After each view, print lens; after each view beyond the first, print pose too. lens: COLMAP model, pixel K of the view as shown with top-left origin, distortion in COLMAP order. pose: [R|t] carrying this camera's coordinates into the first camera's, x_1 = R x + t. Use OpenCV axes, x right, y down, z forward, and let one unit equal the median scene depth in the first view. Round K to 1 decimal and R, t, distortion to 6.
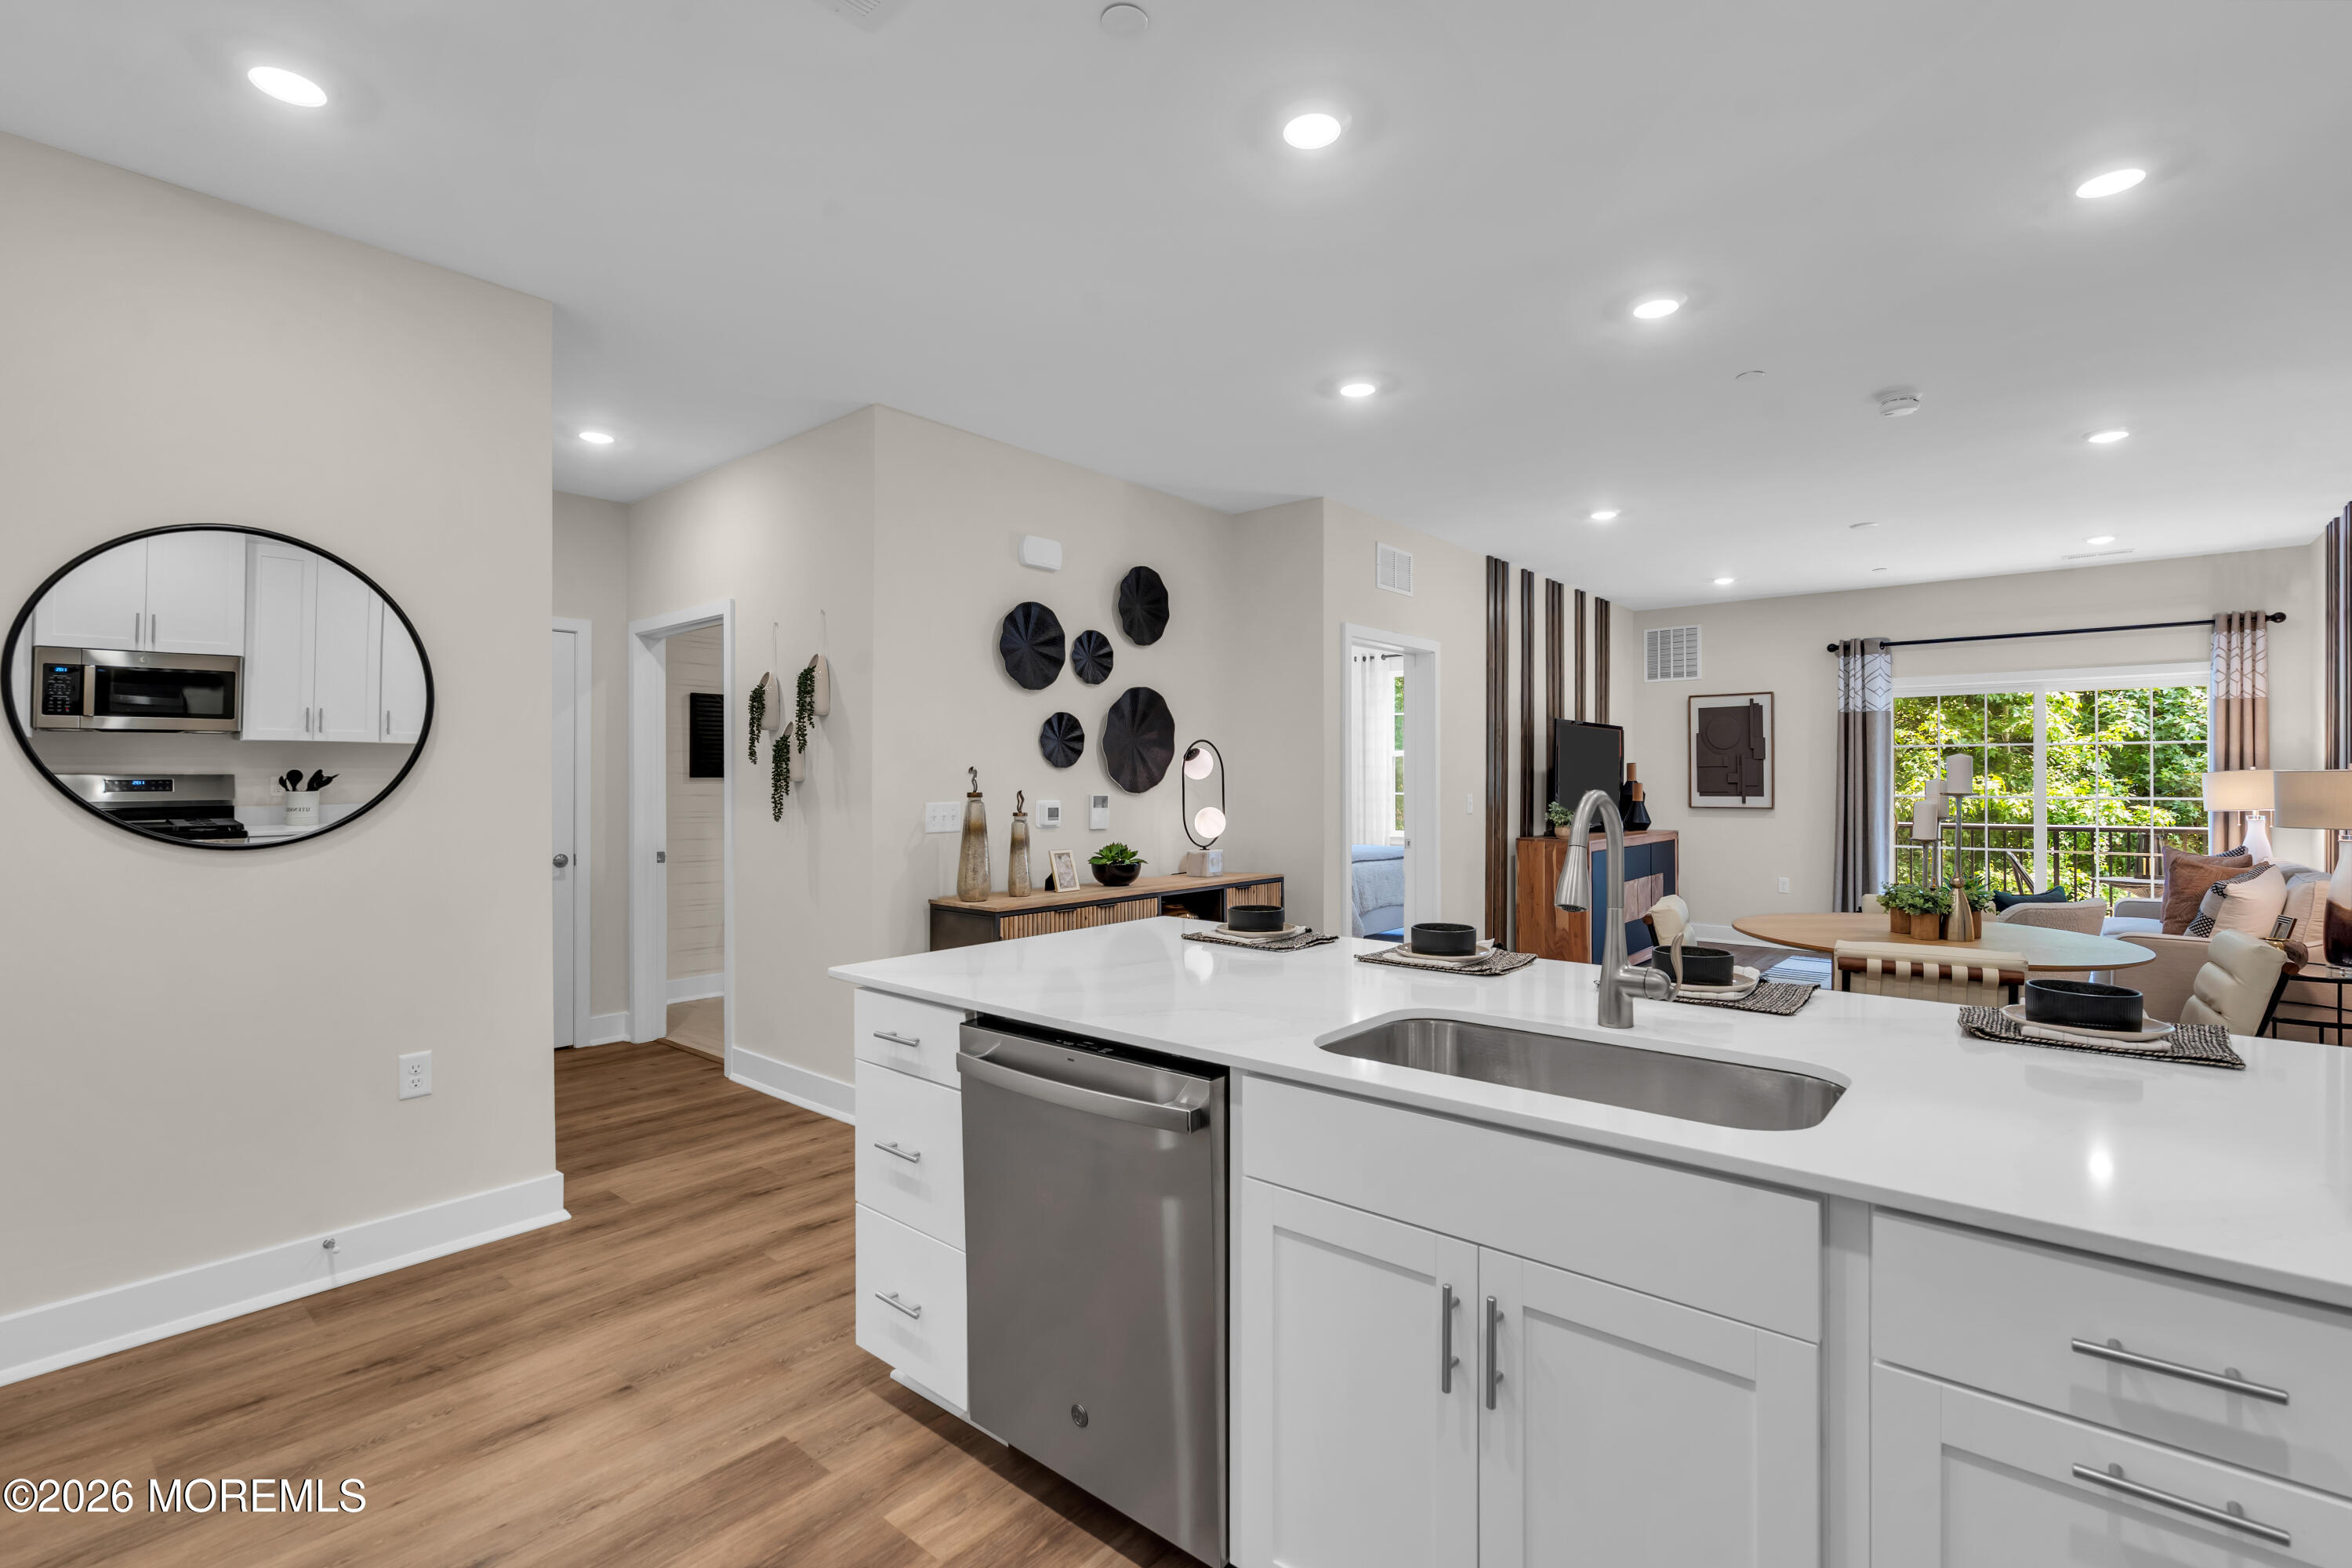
lens RADIAL K [[1071.7, 0, 1183.2], [0, 1071.7, 782.6], [0, 0, 1]] dist [0.000013, -0.000608]
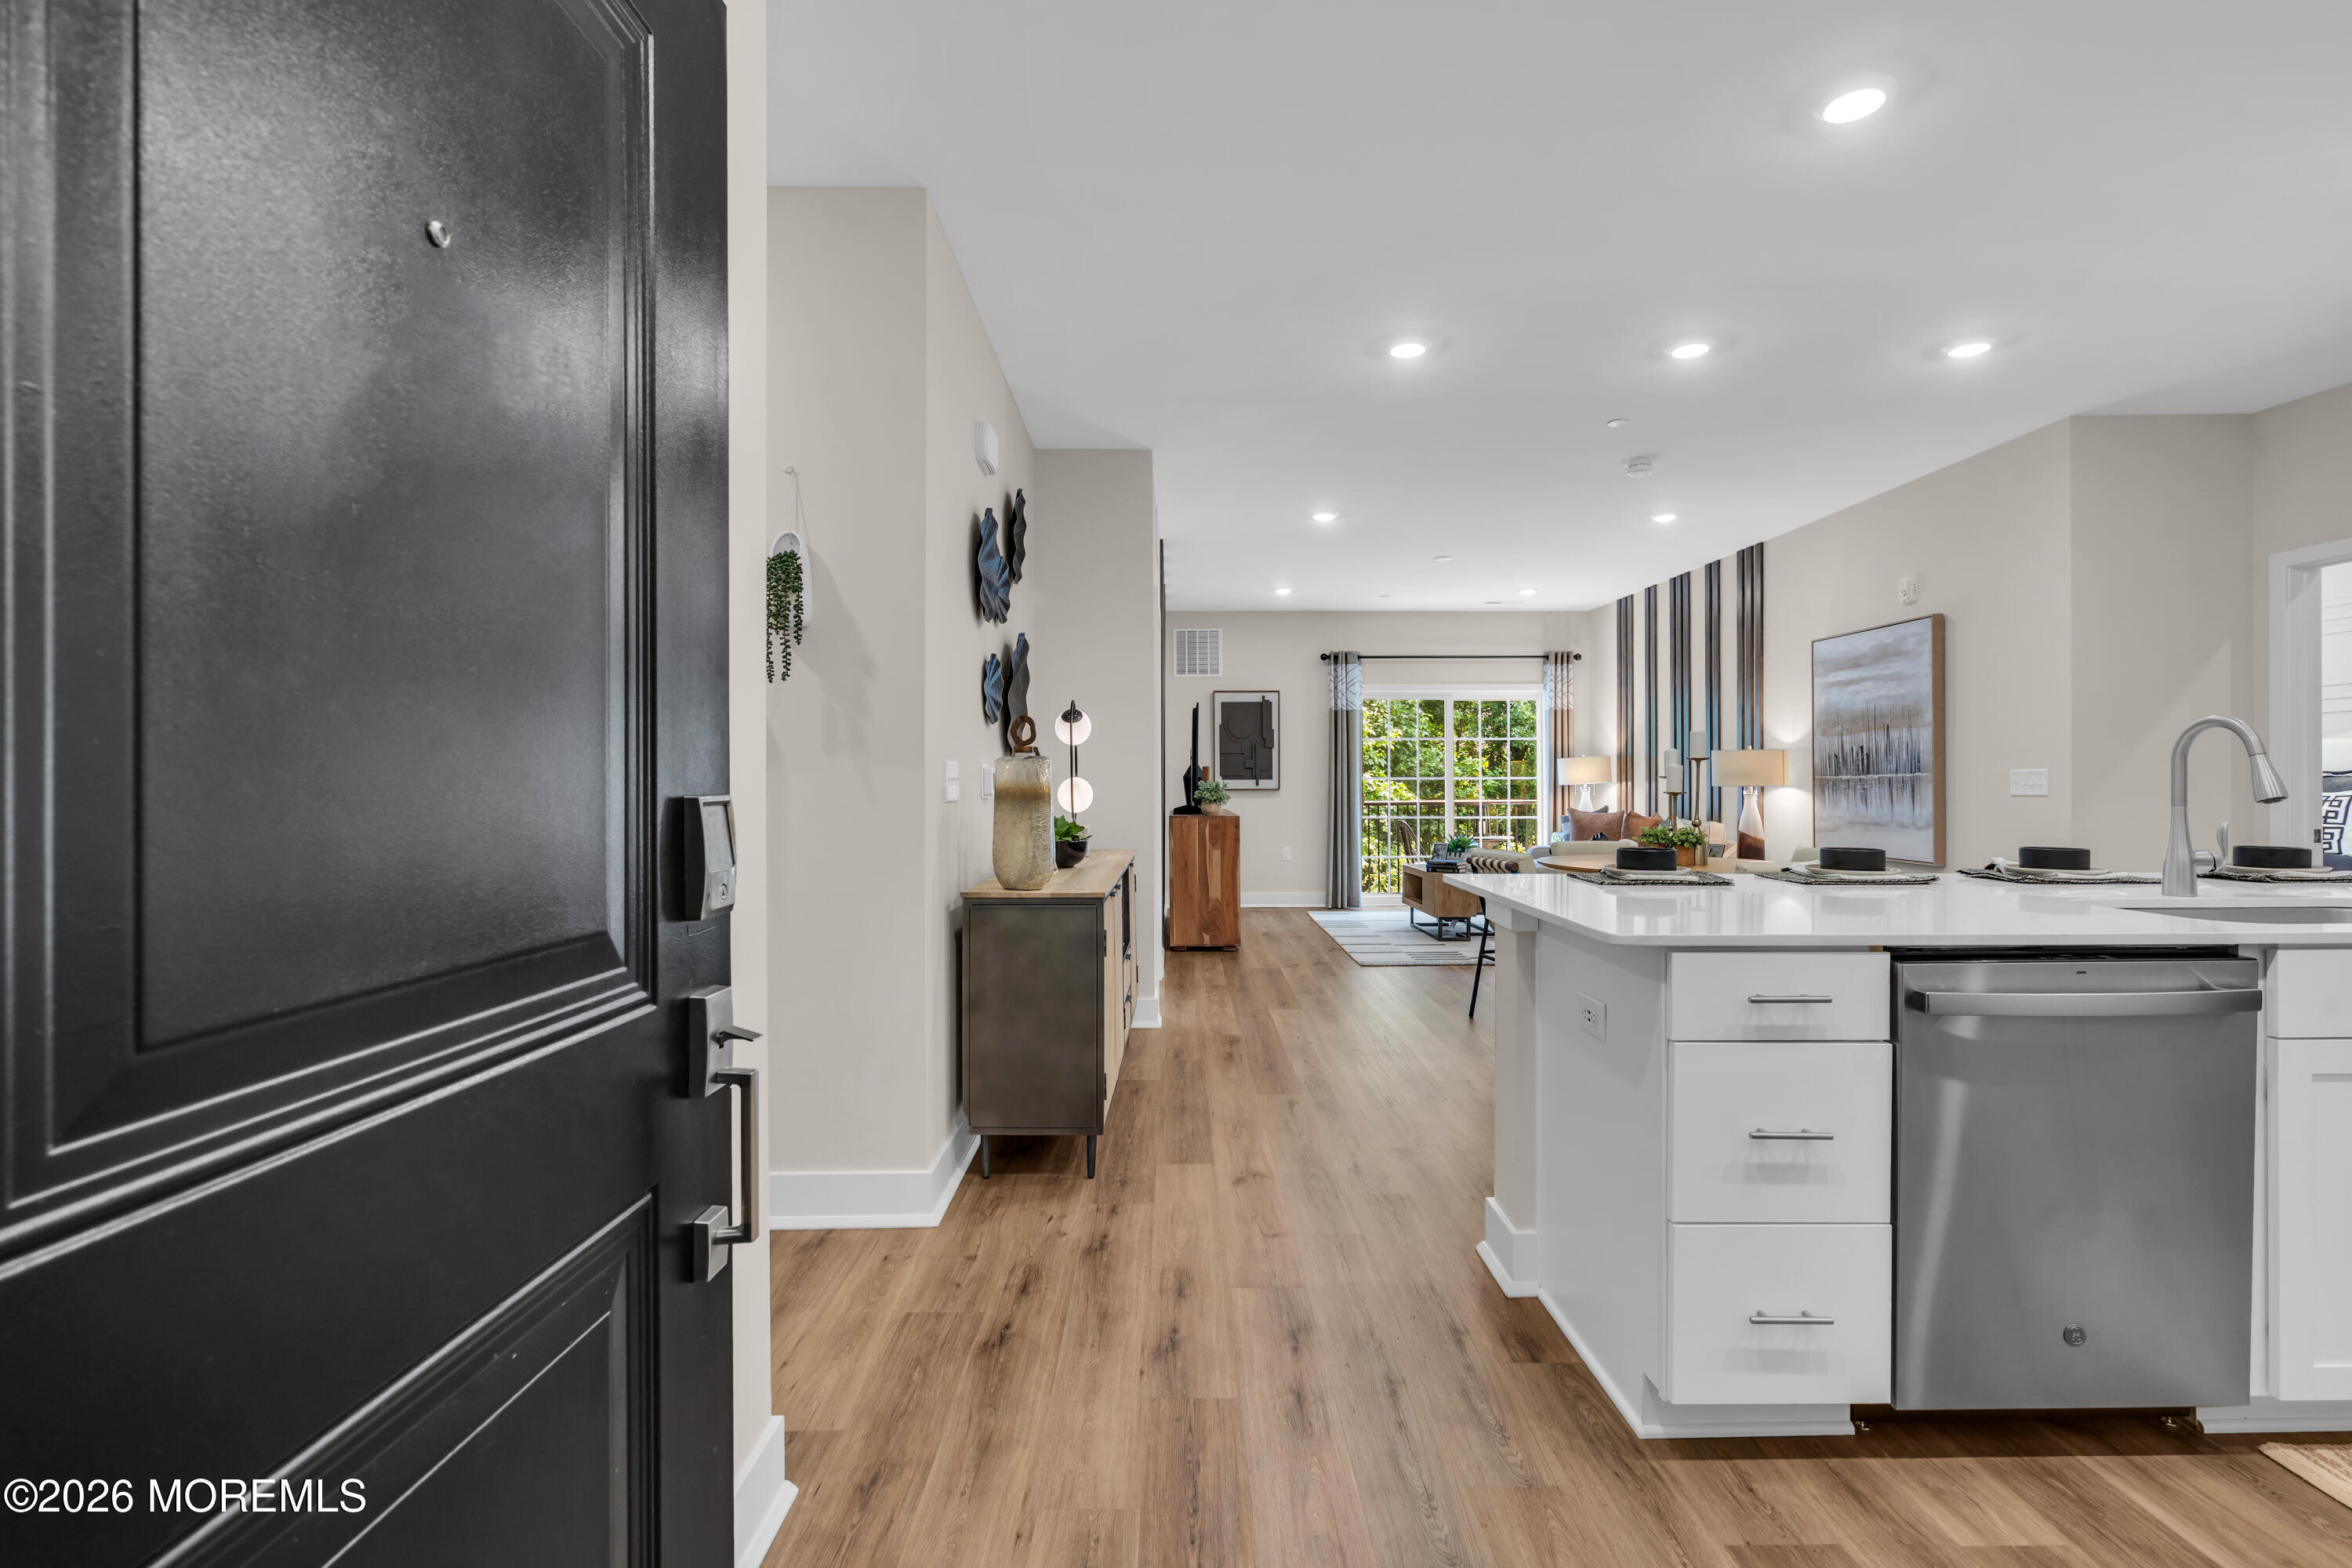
lens RADIAL K [[1071.7, 0, 1183.2], [0, 1071.7, 782.6], [0, 0, 1]] dist [0.000013, -0.000608]
pose [[0.754412, -0.002223, 0.656398, -0.388215], [0.004907, 0.999985, -0.002253, 0.023746], [-0.656383, 0.004921, 0.754412, 0.227350]]
